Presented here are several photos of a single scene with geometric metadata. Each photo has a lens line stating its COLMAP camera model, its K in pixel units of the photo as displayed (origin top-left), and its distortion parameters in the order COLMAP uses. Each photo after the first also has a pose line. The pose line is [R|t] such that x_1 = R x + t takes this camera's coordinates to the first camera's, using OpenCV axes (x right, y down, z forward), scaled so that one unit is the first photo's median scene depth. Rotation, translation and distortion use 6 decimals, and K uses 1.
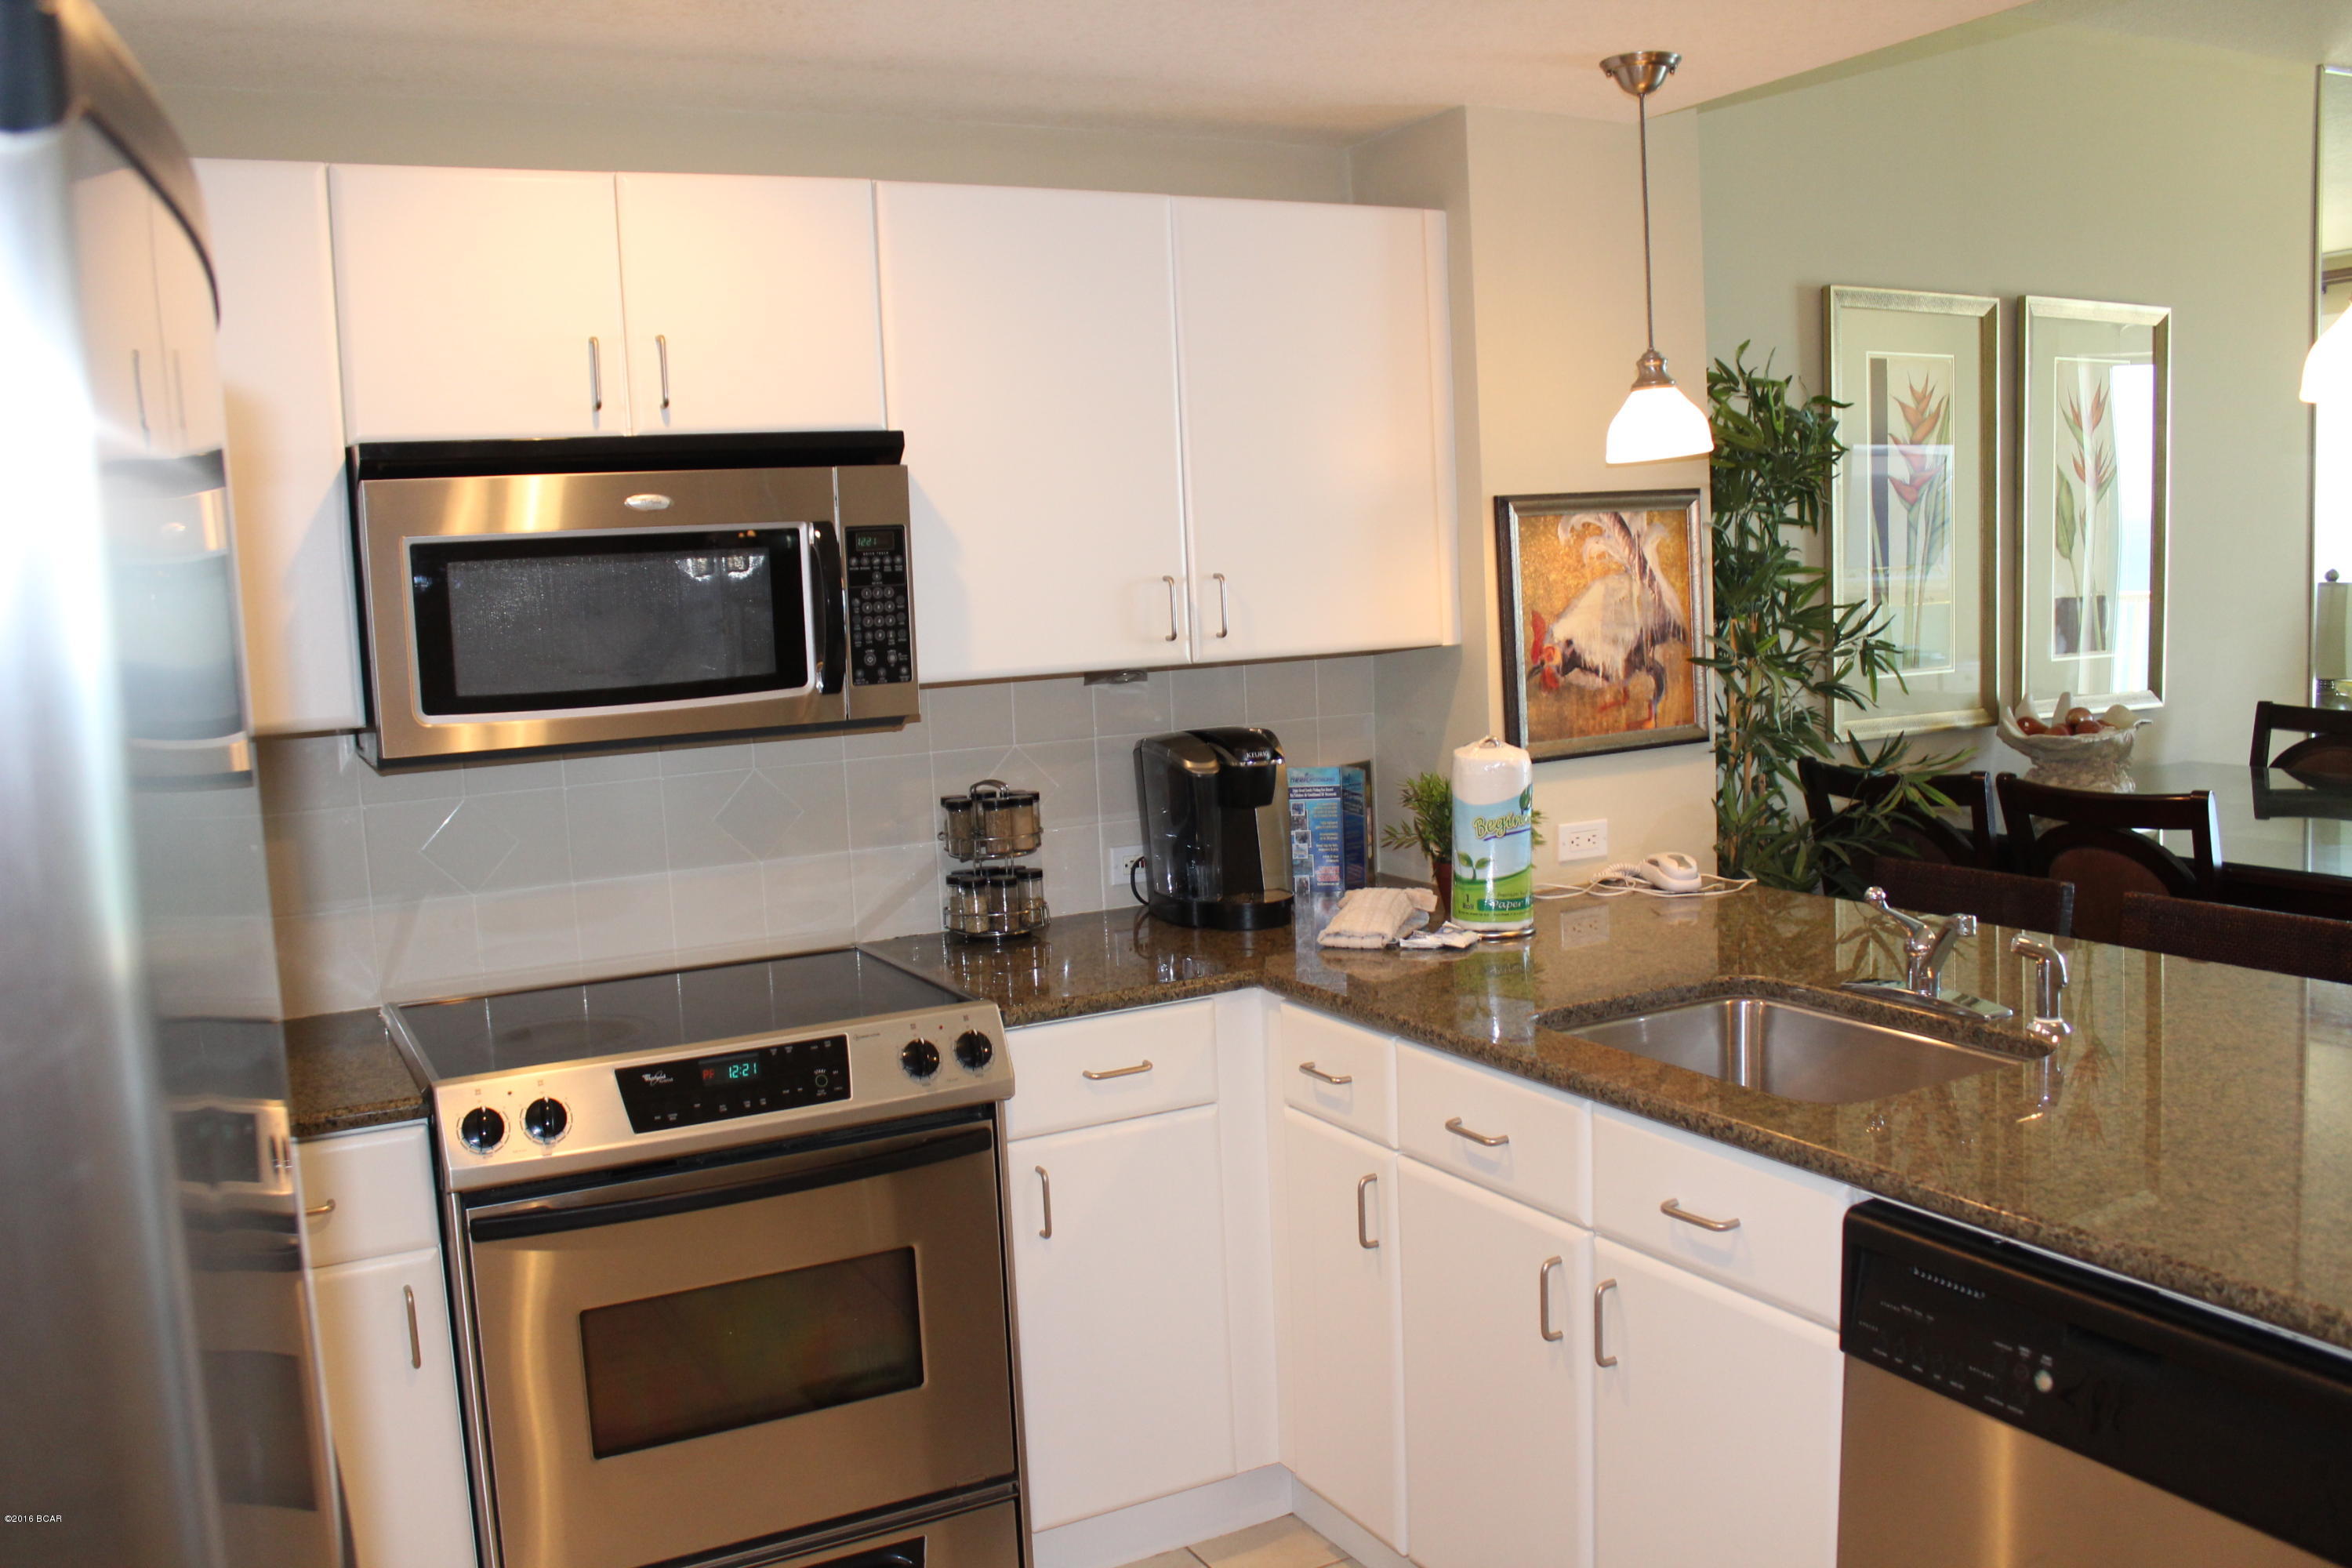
lens RADIAL K [[1974.2, 0, 1169.8], [0, 1974.2, 779.9], [0, 0, 1]] dist [-0.165278, 0.146675]
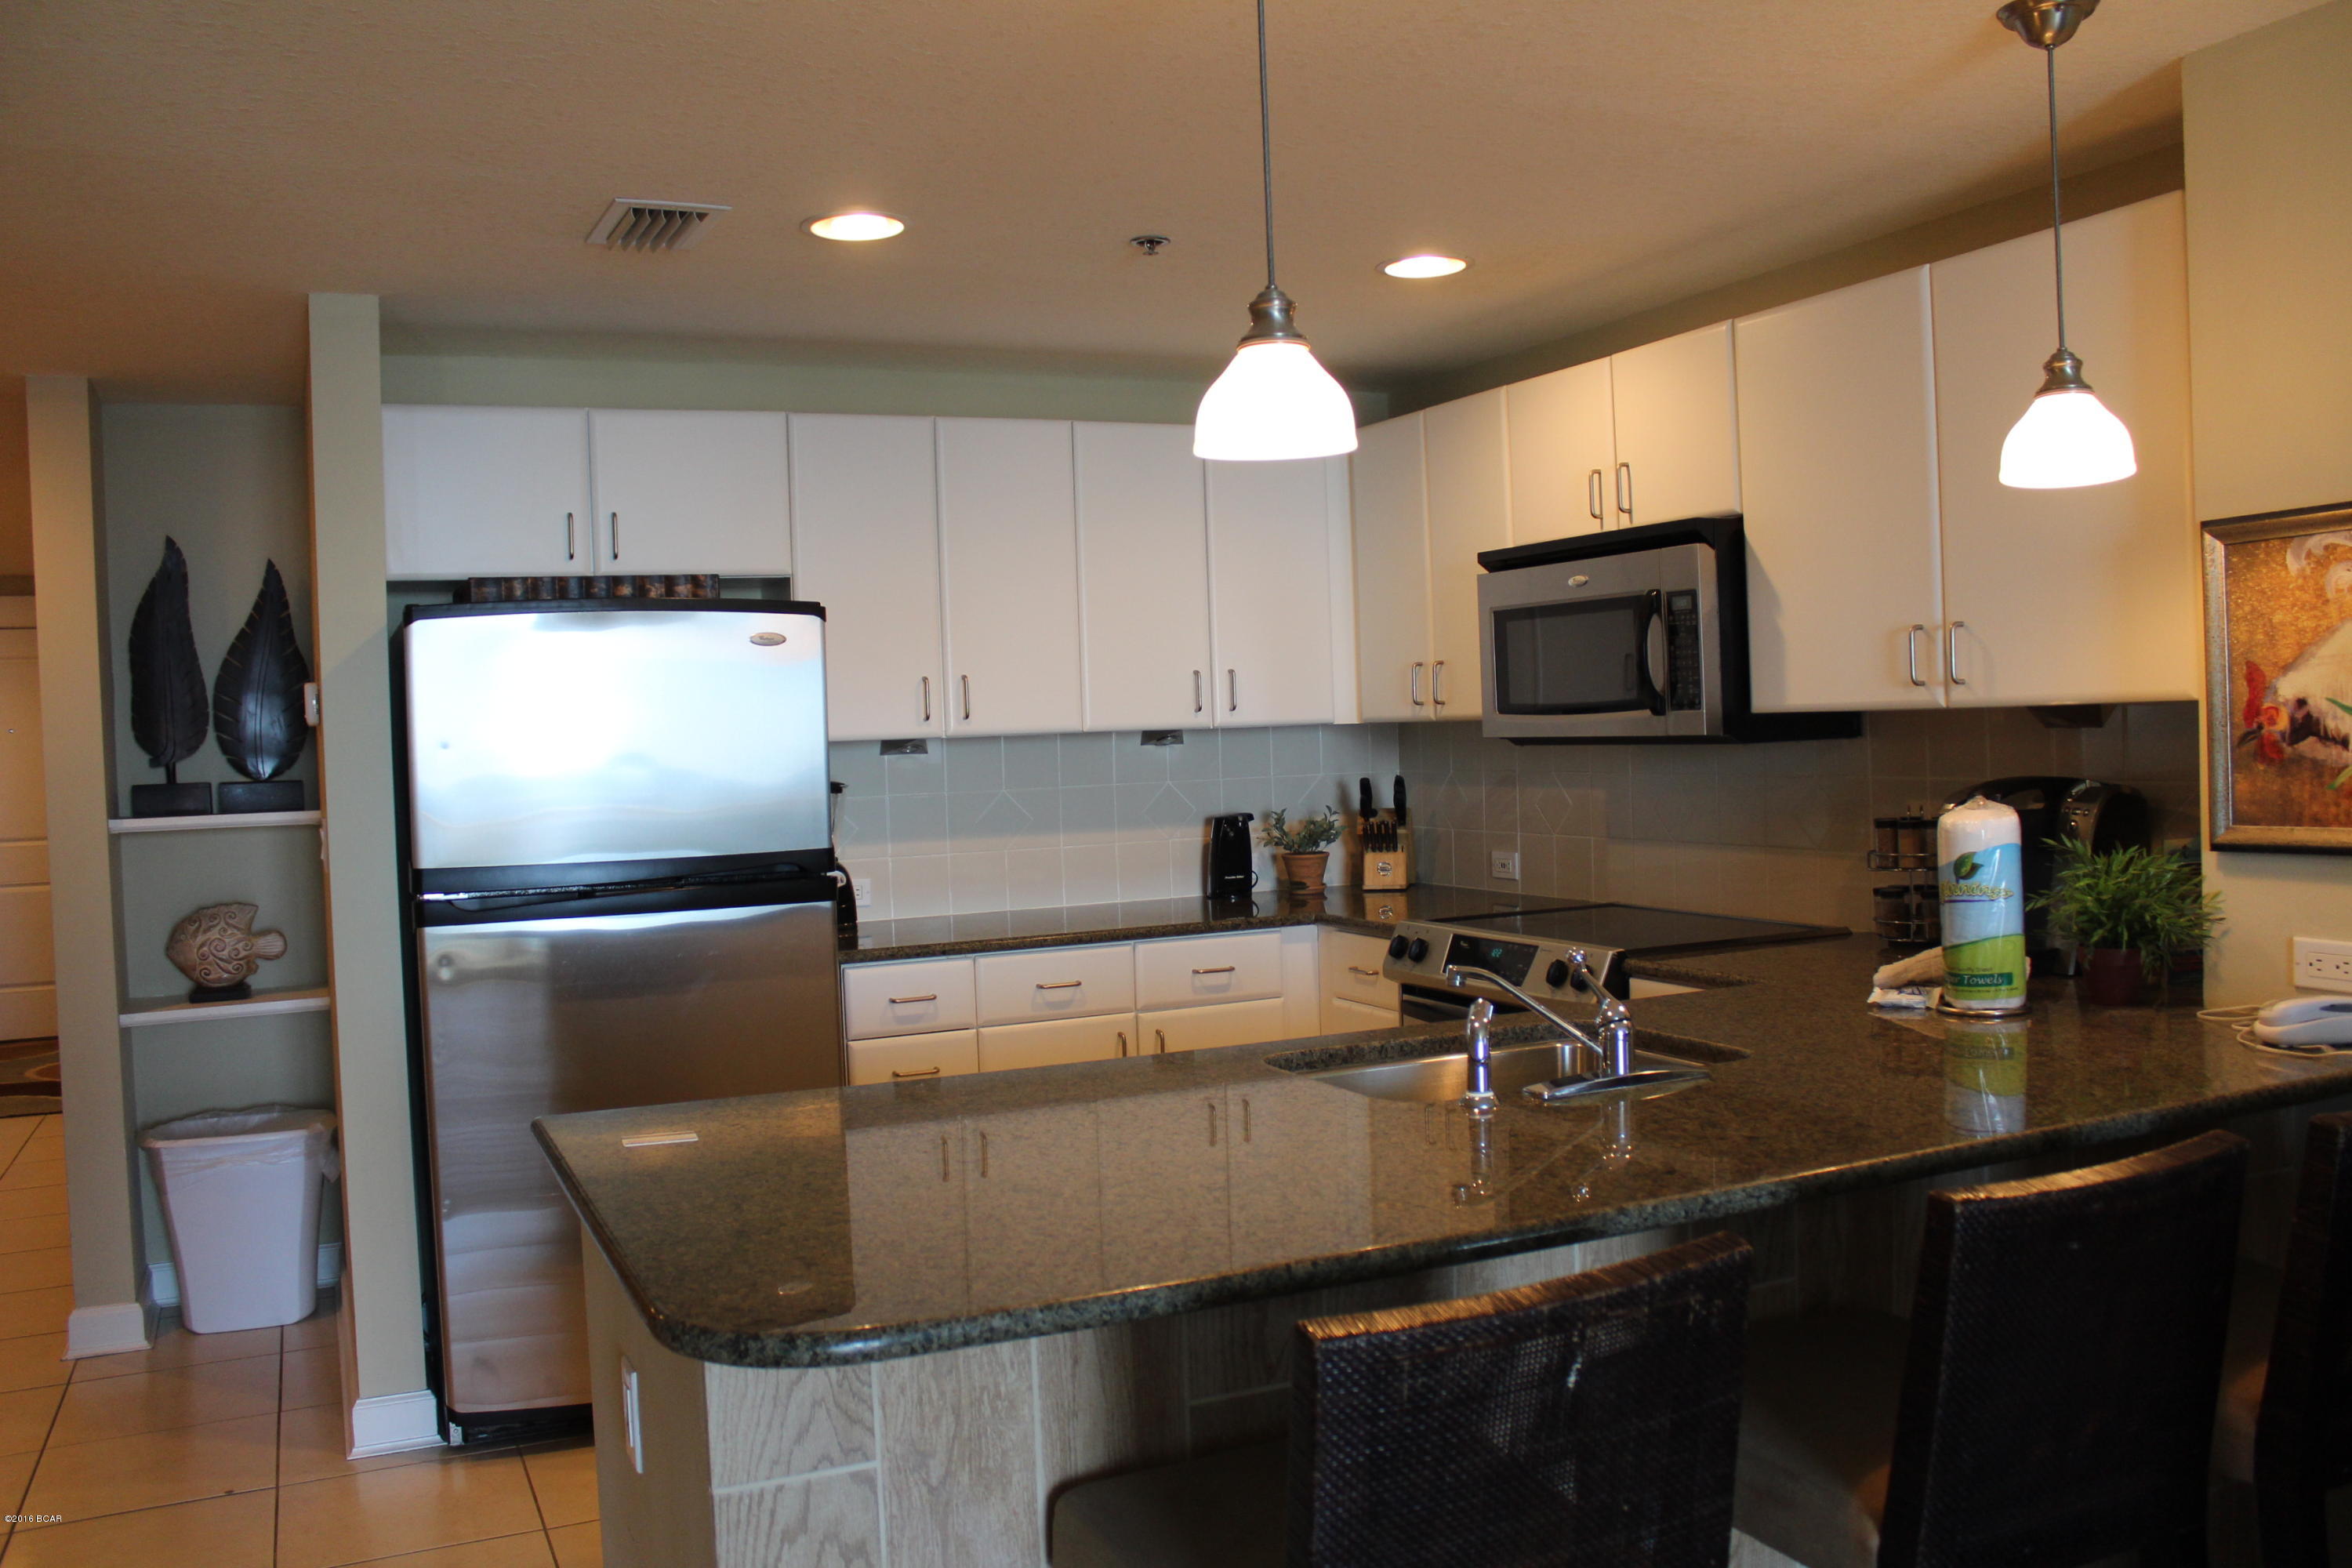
lens RADIAL K [[1972.3, 0, 1176.0], [0, 1972.3, 784.0], [0, 0, 1]] dist [-0.167502, 0.159786]
pose [[-0.059038, 0.078983, -0.995126, 1.018943], [-0.068425, 0.994200, 0.082969, -0.073133], [0.995908, 0.072990, -0.053291, 0.630371]]
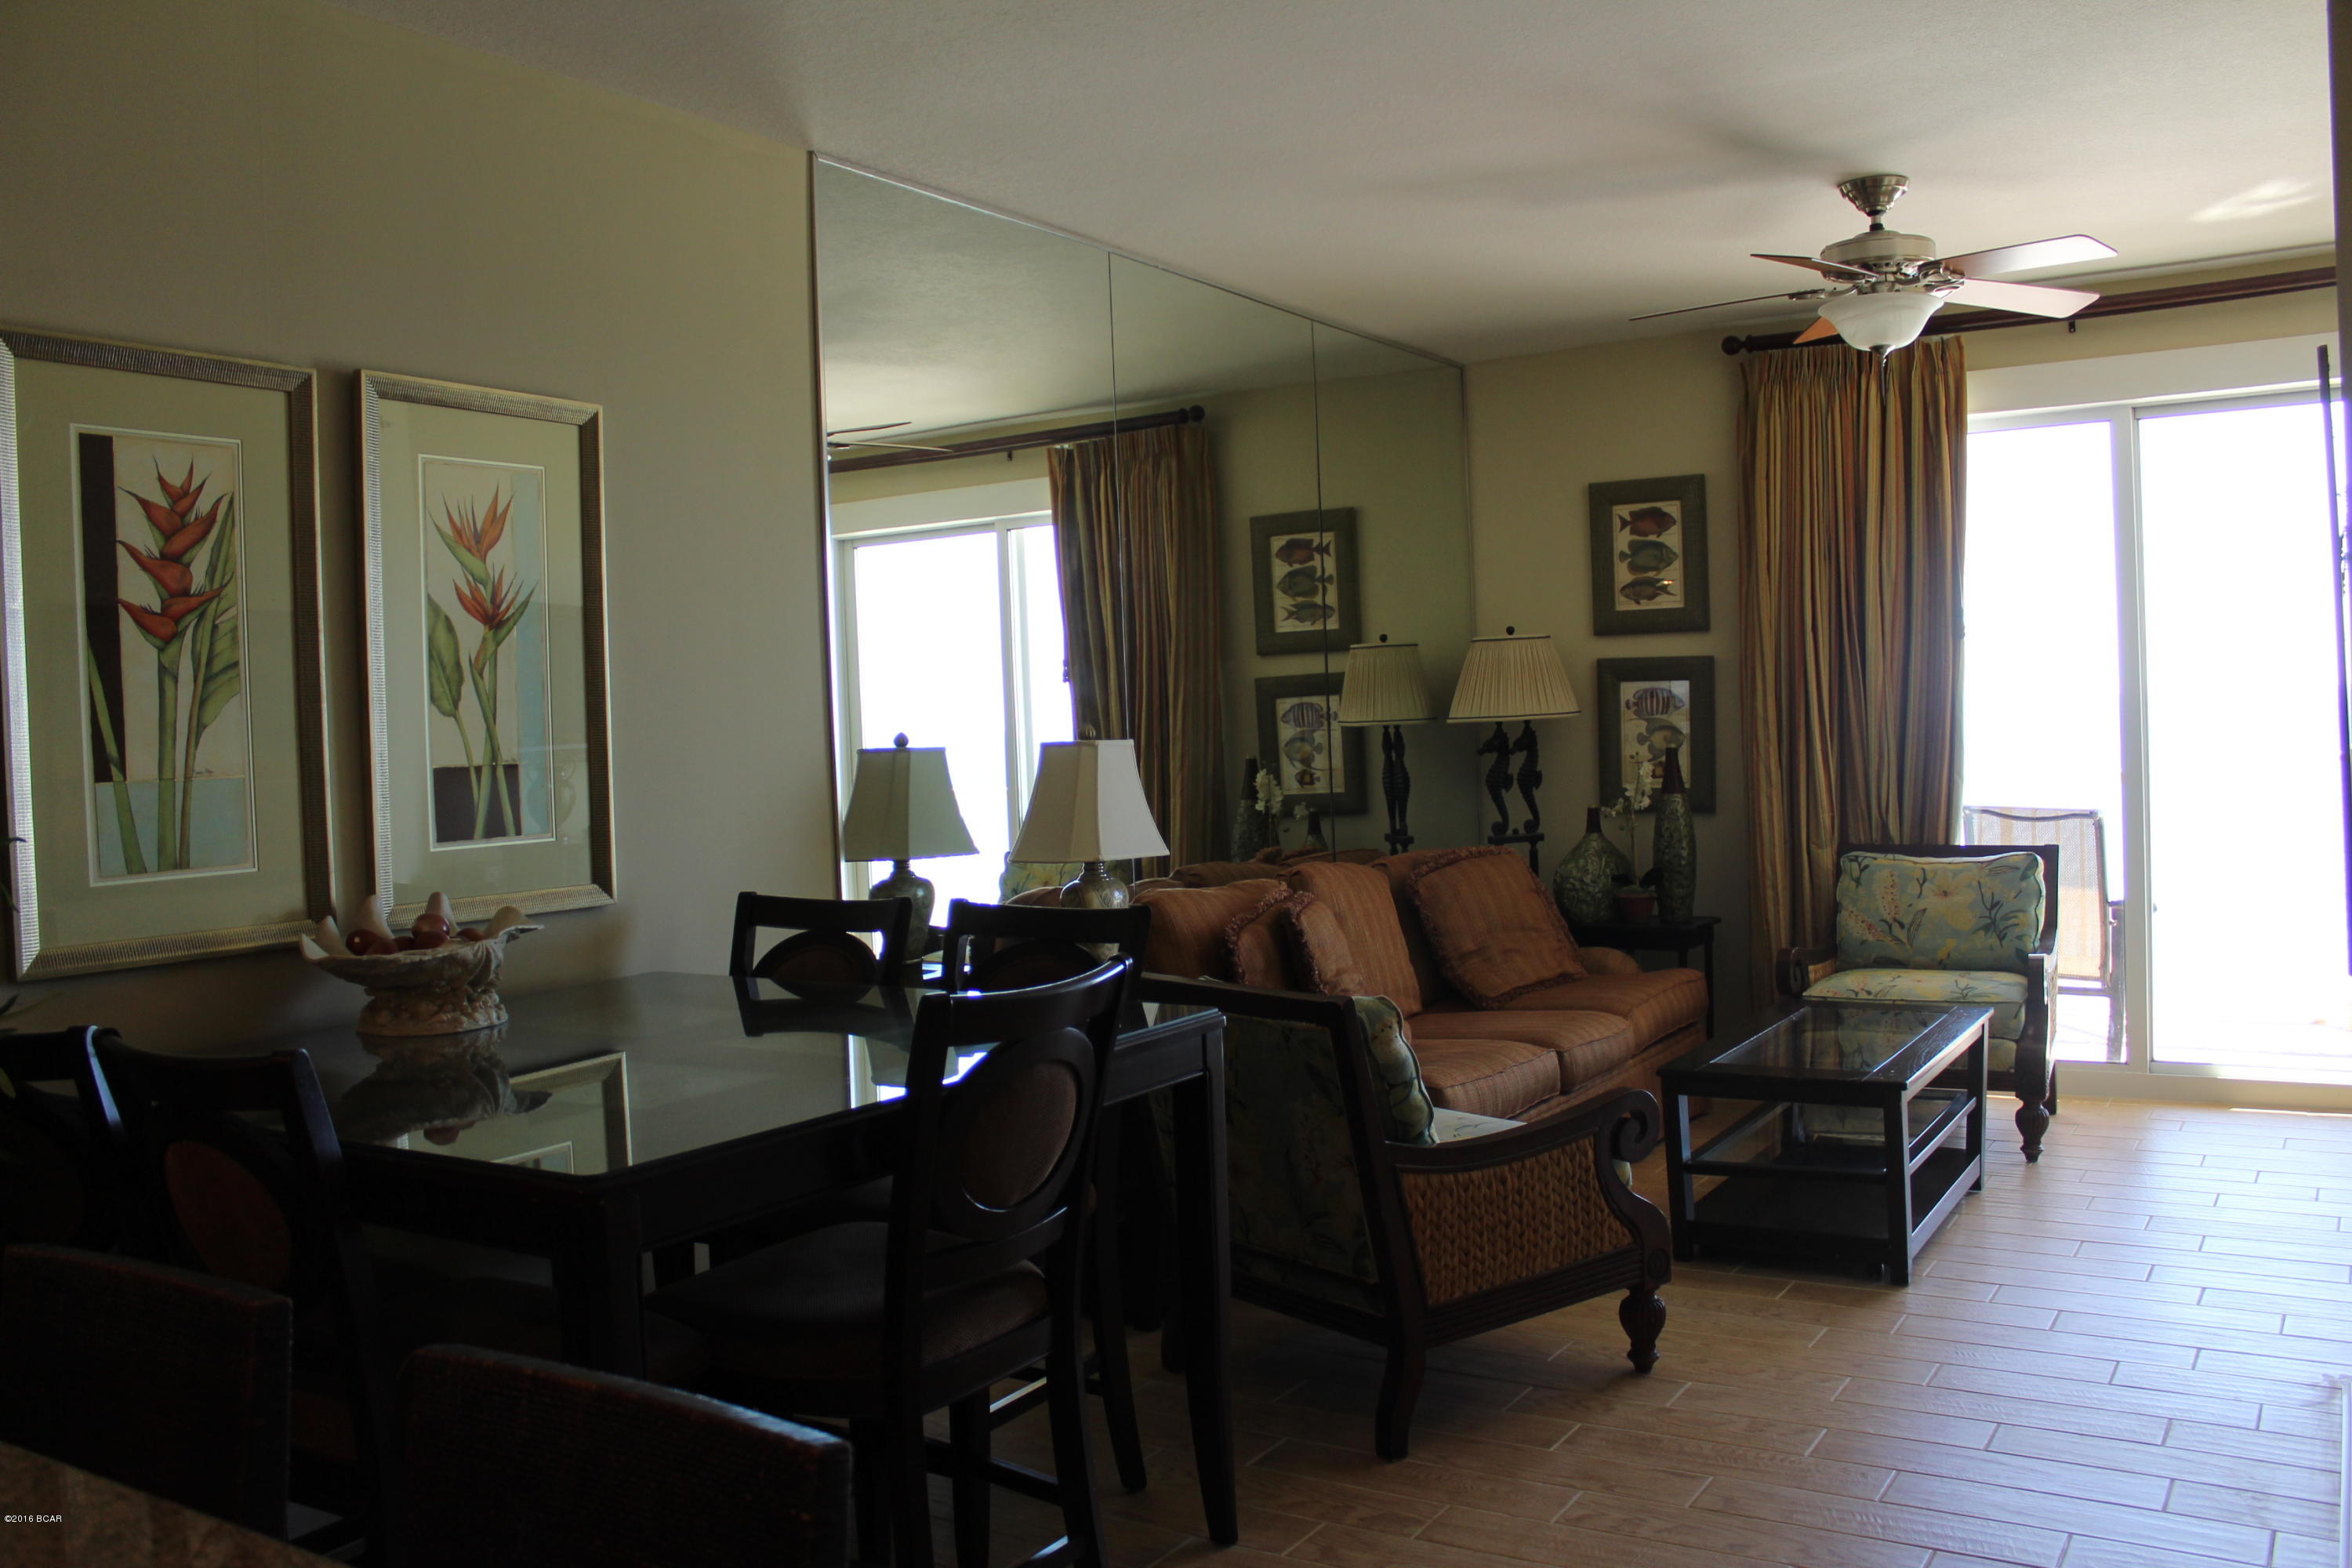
lens RADIAL K [[1972.3, 0, 1176.0], [0, 1972.3, 784.0], [0, 0, 1]] dist [-0.167502, 0.159786]
pose [[0.869894, -0.009868, 0.493140, 0.483583], [0.055235, 0.995460, -0.077514, -0.018598], [-0.490136, 0.094667, 0.866490, 0.274042]]
